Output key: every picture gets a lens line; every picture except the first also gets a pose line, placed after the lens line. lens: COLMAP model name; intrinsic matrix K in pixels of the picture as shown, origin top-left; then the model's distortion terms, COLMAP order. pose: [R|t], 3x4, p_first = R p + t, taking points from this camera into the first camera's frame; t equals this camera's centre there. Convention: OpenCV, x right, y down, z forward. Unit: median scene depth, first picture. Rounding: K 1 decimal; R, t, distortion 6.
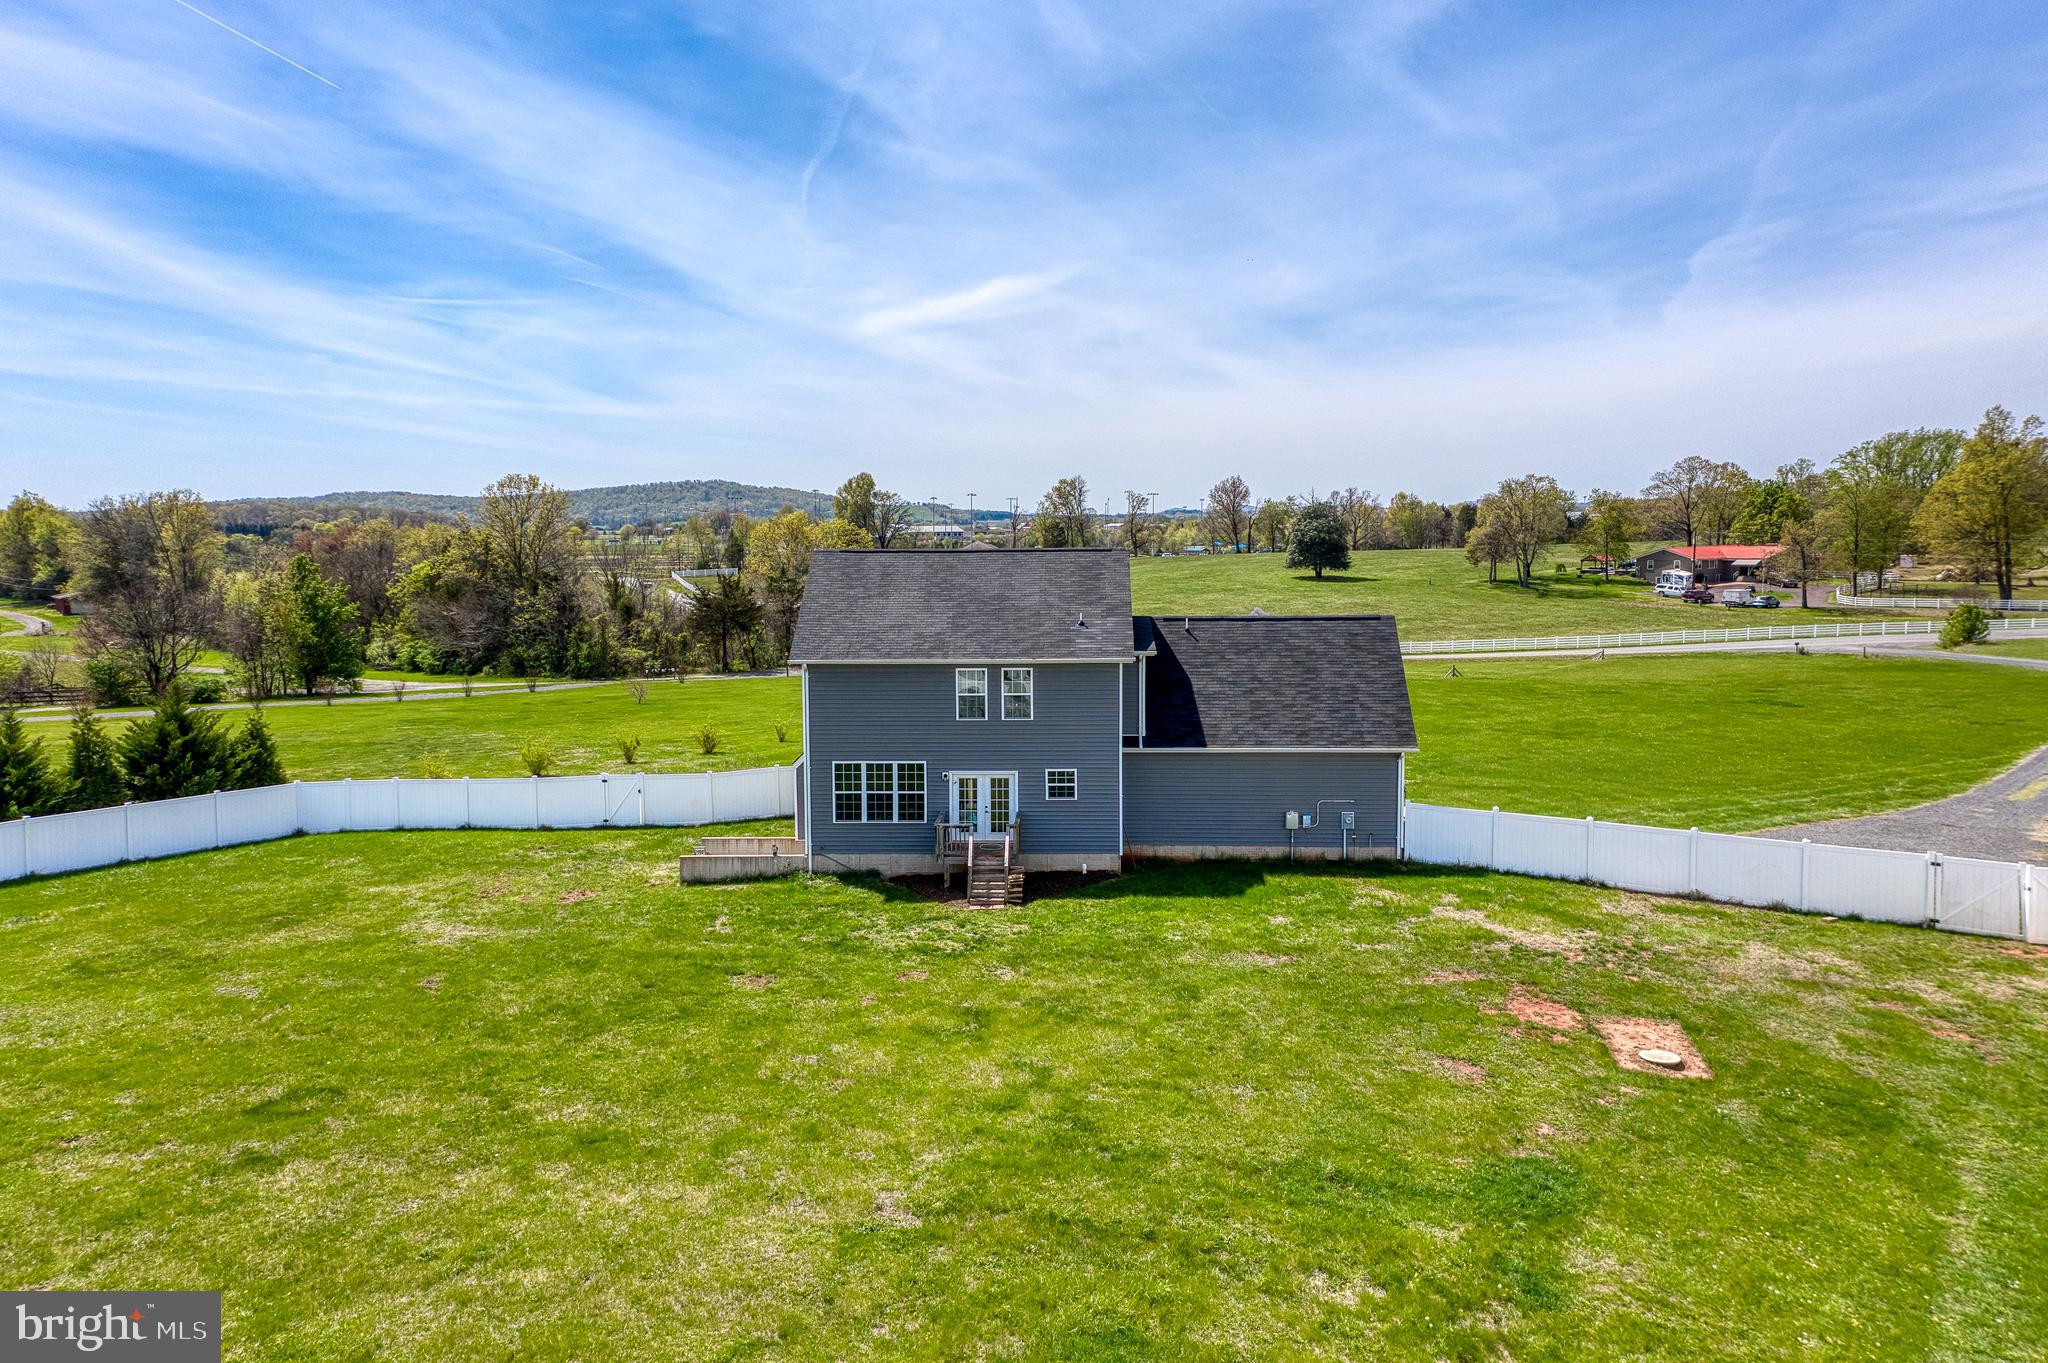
lens RADIAL K [[1510.6, 0, 1024.0], [0, 1510.6, 681.5], [0, 0, 1]] dist [0.142409, 0.222745]
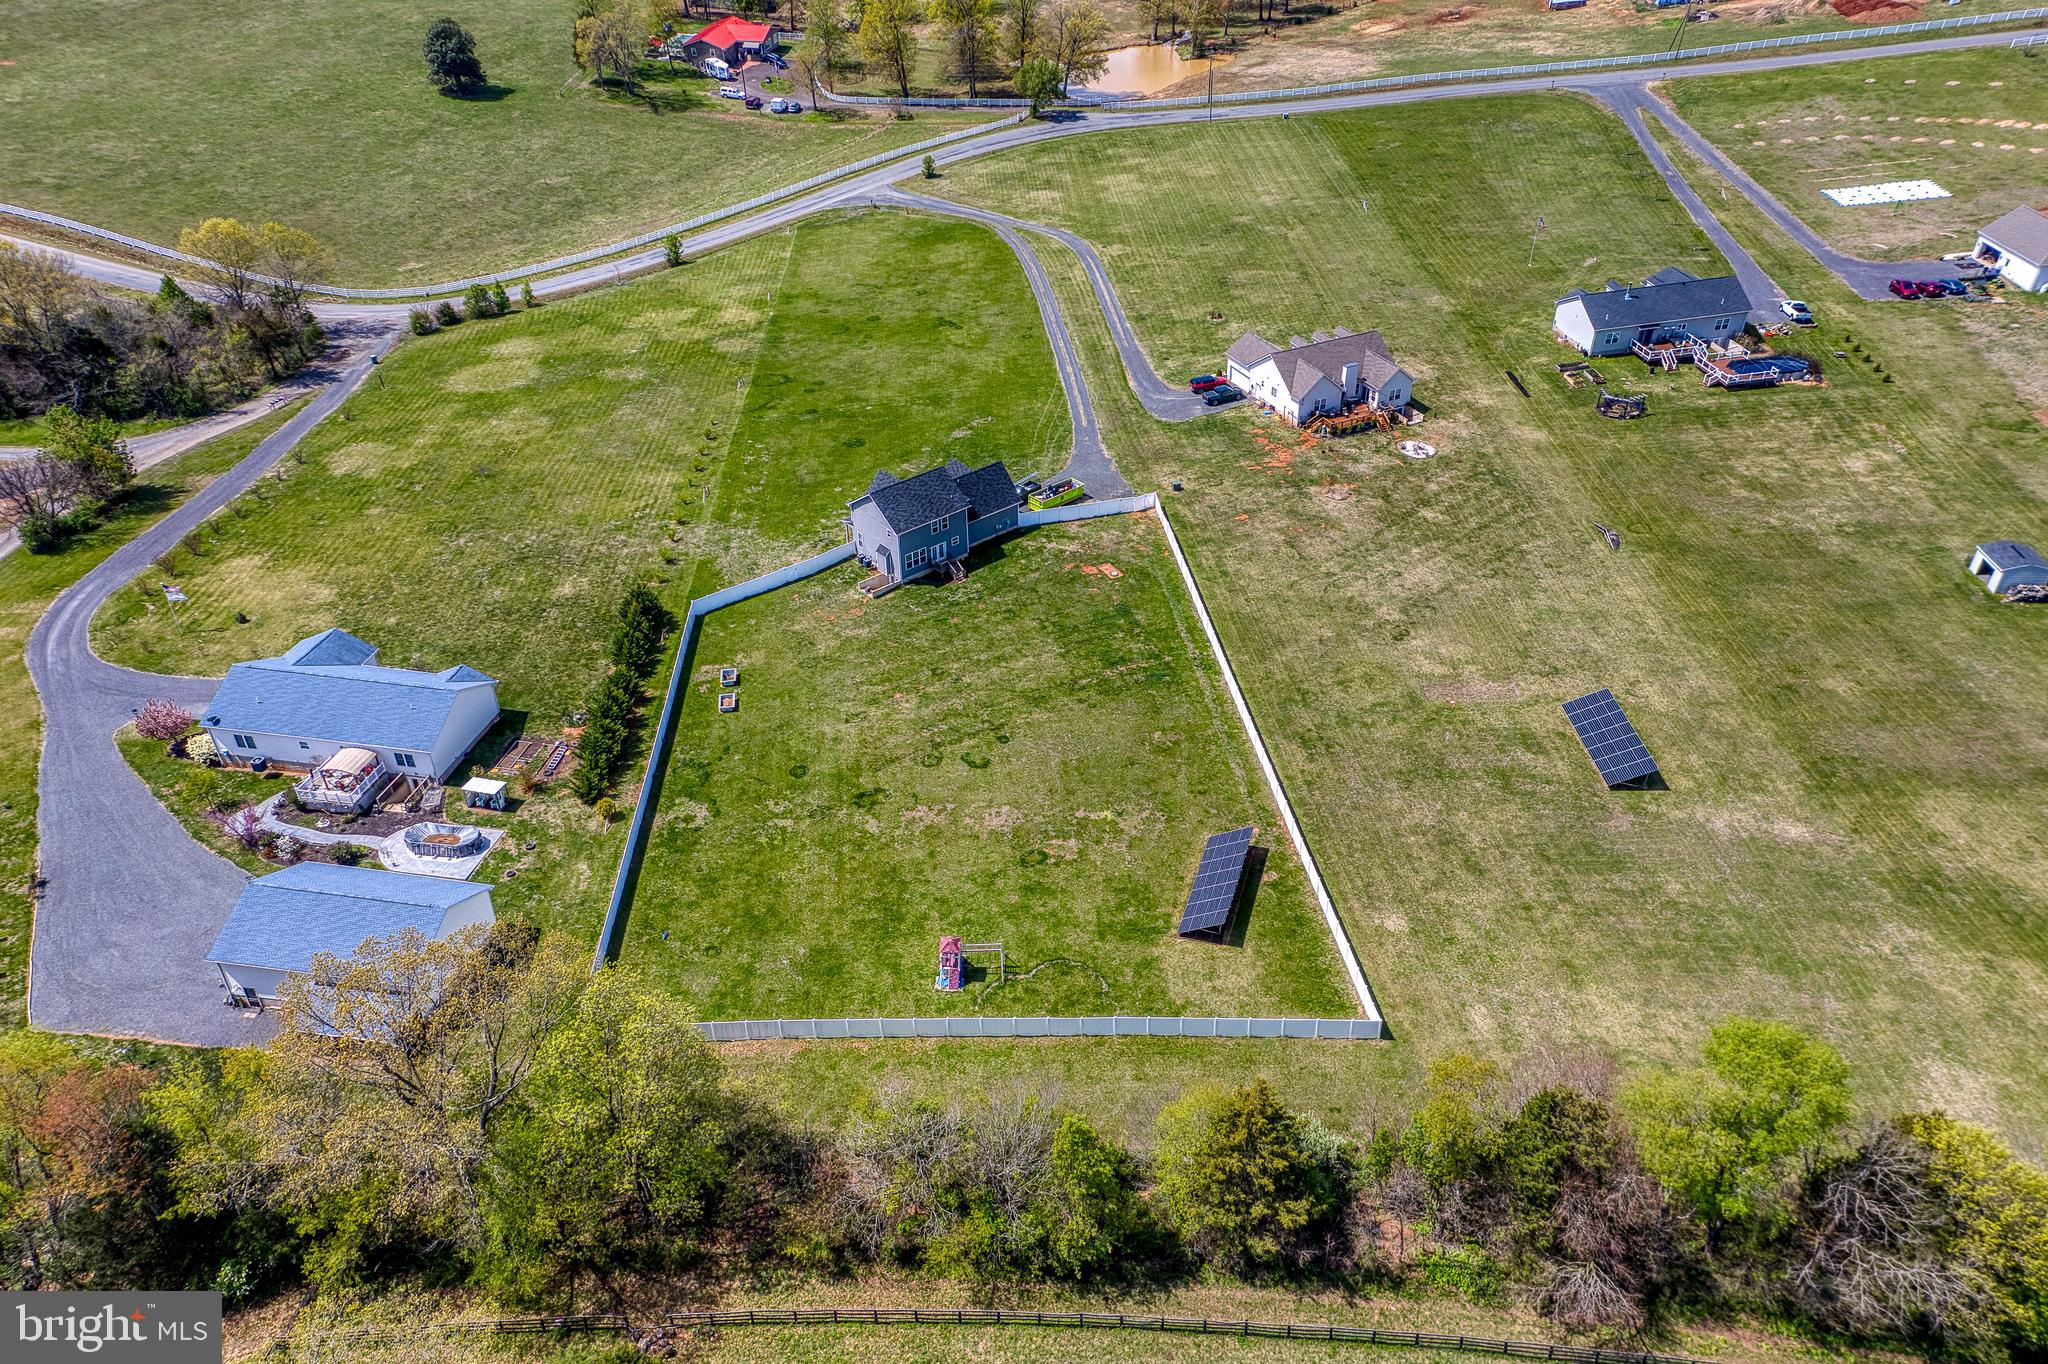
lens RADIAL K [[1510.6, 0, 1024.0], [0, 1510.6, 682.0], [0, 0, 1]] dist [0.142409, 0.222745]
pose [[0.744345, -0.380194, 0.549002, -2.033391], [0.080404, 0.867154, 0.491508, -1.452667], [-0.662937, -0.321710, 0.676031, -1.756809]]
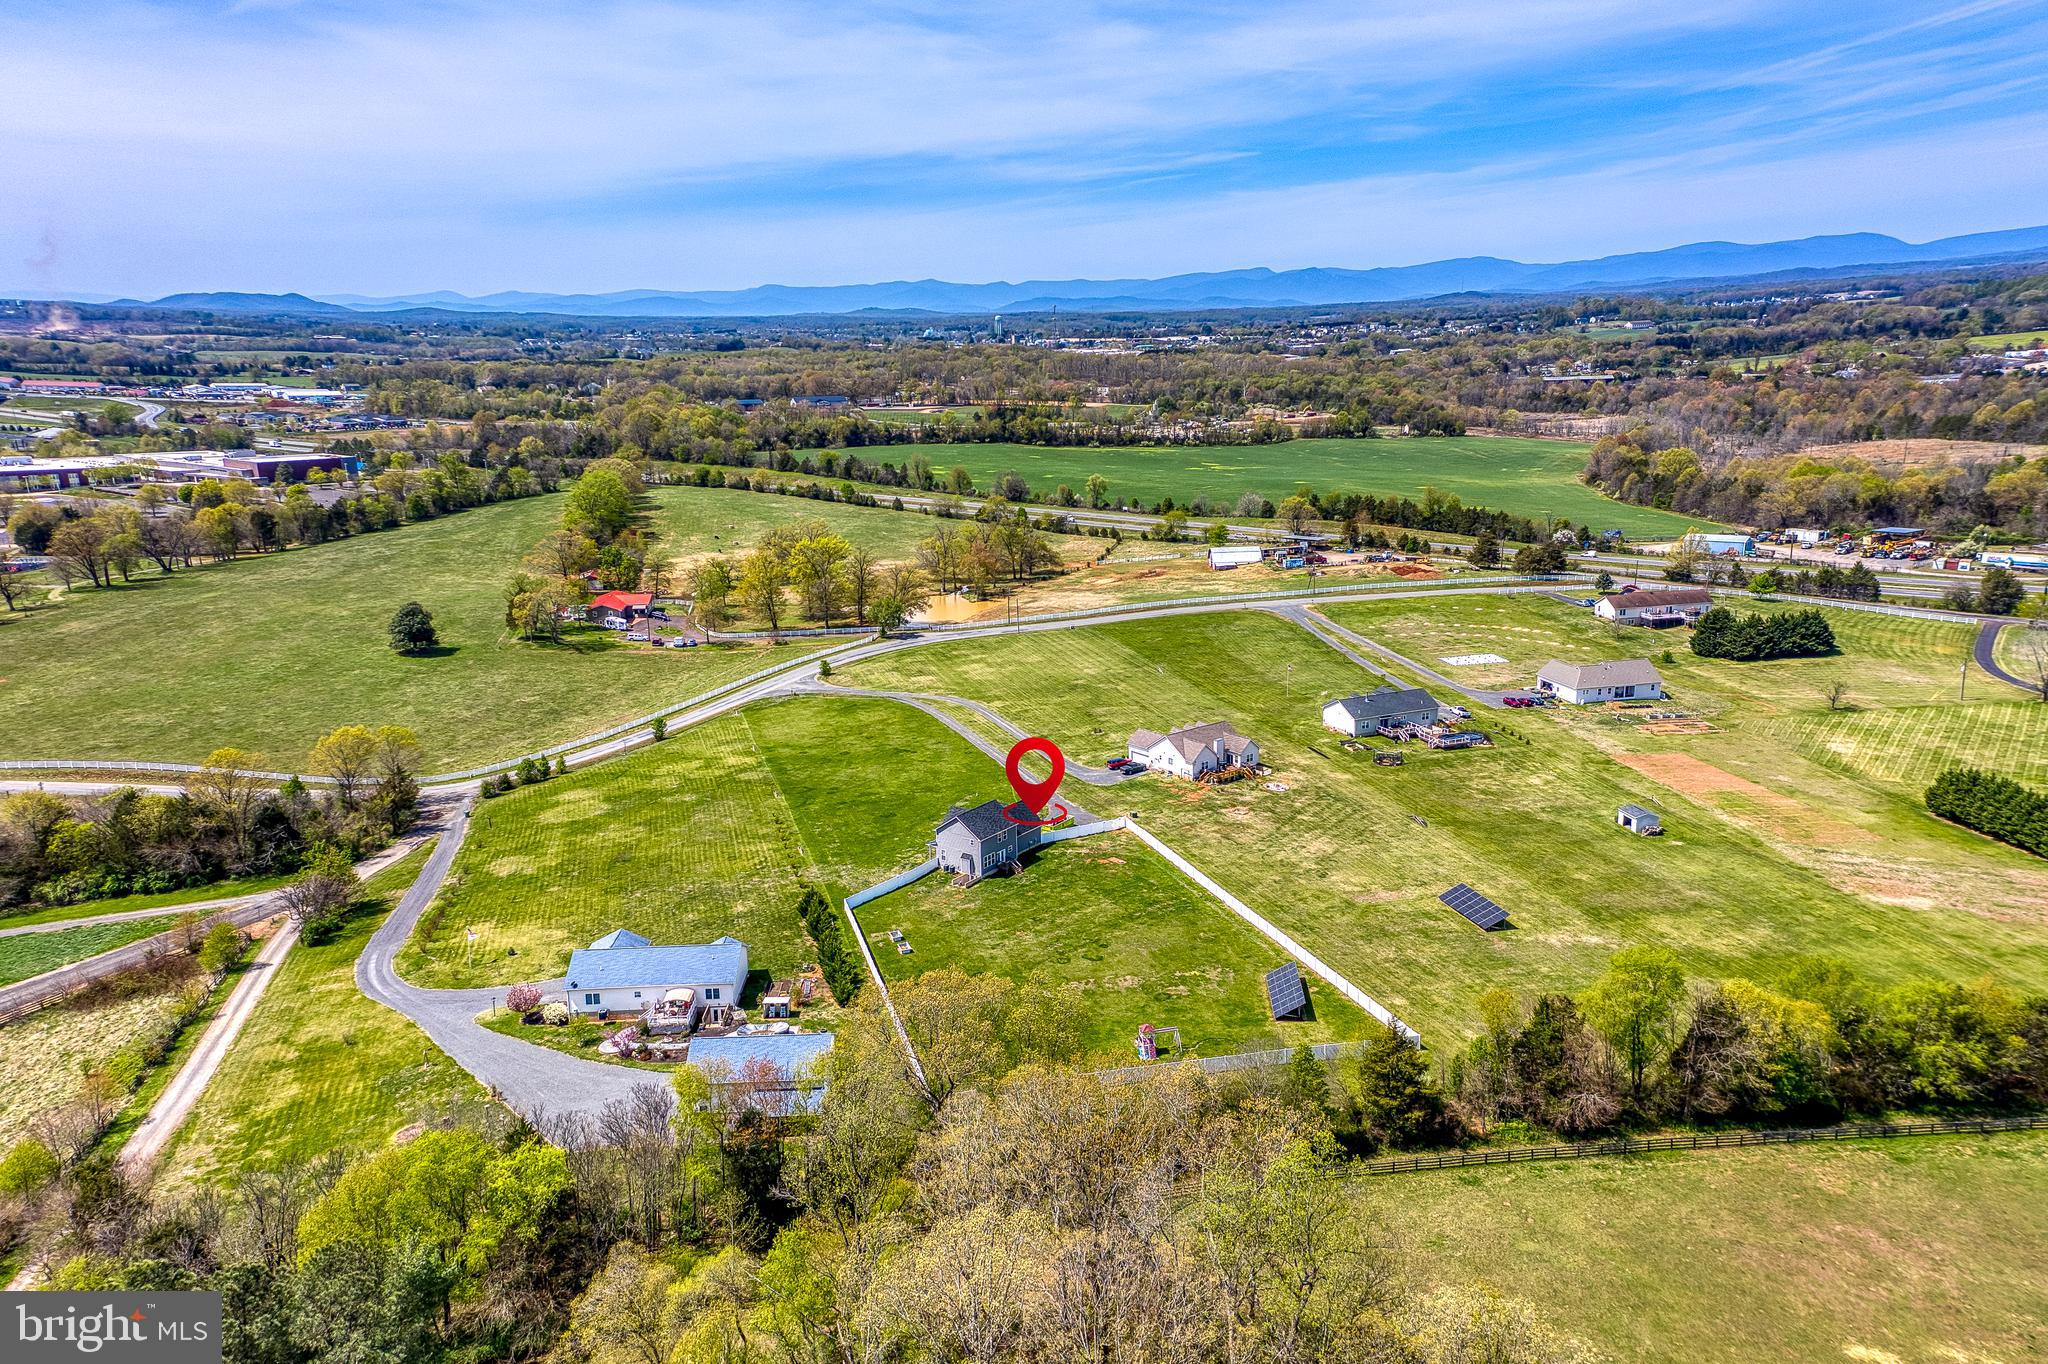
lens RADIAL K [[1510.6, 0, 1024.0], [0, 1510.6, 682.0], [0, 0, 1]] dist [0.142409, 0.222745]
pose [[0.562096, -0.195844, 0.803550, -4.120088], [0.099003, 0.980507, 0.169718, -1.409607], [-0.821125, -0.015844, 0.570528, -2.080010]]
